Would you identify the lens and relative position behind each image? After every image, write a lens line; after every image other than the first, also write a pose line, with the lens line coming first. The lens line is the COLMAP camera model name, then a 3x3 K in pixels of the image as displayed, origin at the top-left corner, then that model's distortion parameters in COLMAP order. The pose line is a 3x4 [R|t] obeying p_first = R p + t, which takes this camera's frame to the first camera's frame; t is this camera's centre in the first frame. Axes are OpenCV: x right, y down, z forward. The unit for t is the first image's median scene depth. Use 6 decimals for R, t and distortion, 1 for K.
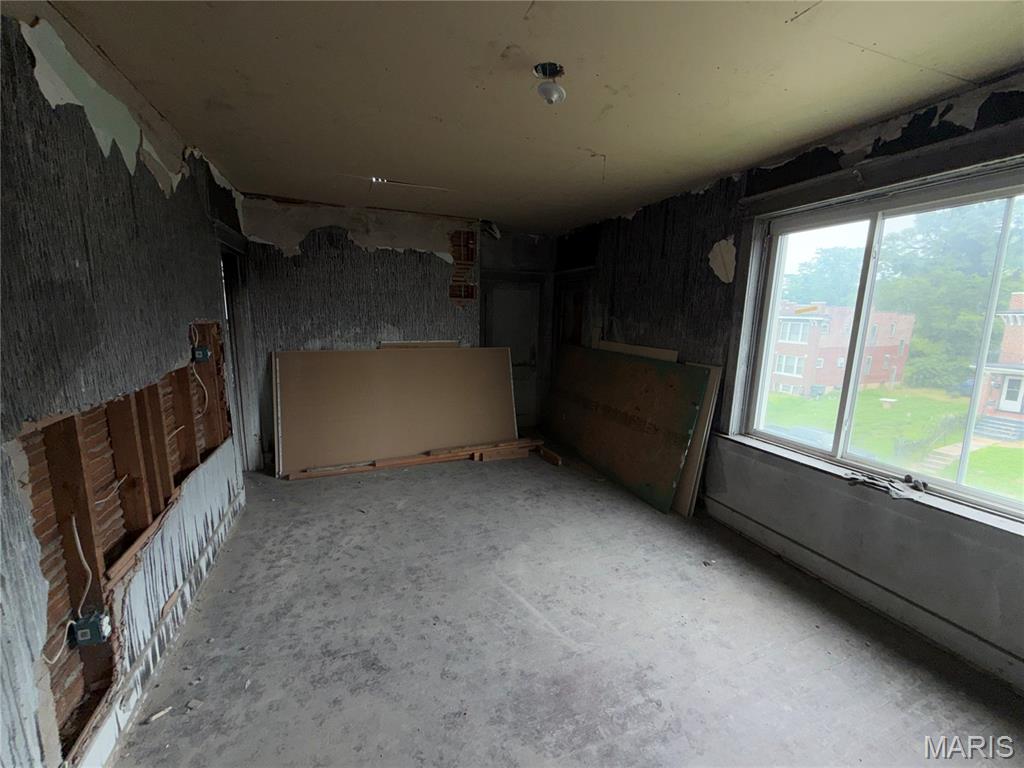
lens RADIAL K [[408.2, 0, 507.3], [0, 408.2, 384.7], [0, 0, 1]] dist [-0.000692, 0.000353]
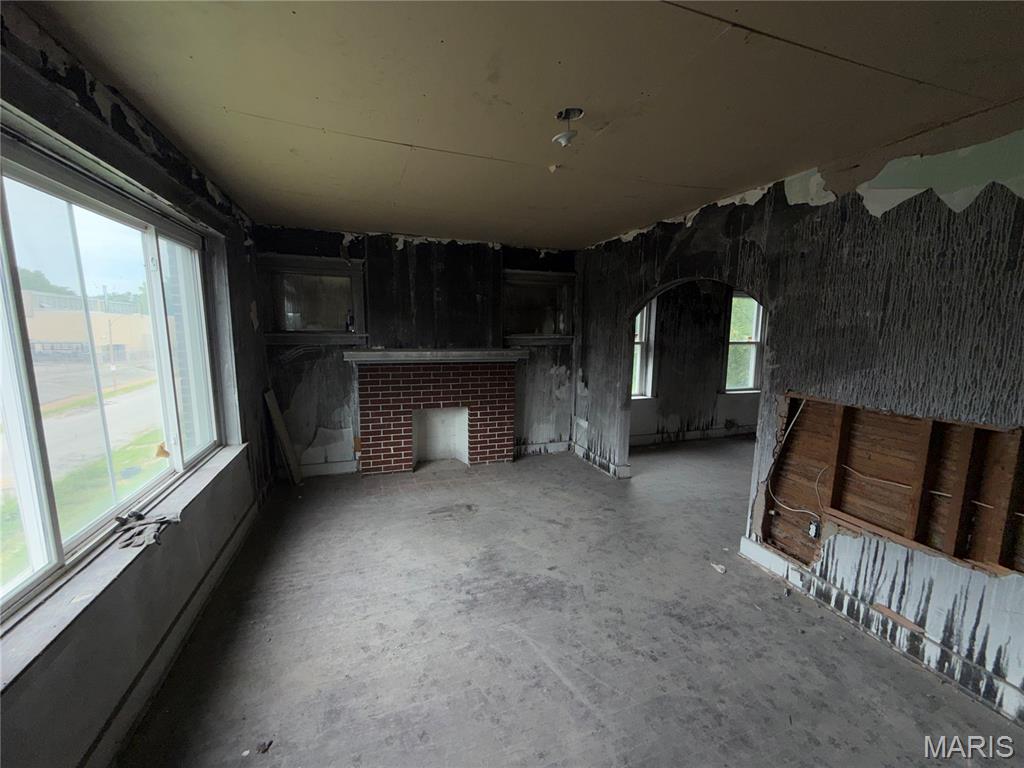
lens RADIAL K [[408.2, 0, 507.3], [0, 408.2, 384.7], [0, 0, 1]] dist [-0.000692, 0.000353]
pose [[-0.998892, -0.031732, 0.034762, 0.156429], [-0.019605, 0.951951, 0.305623, -0.324150], [-0.042790, 0.304603, -0.951518, 1.728015]]
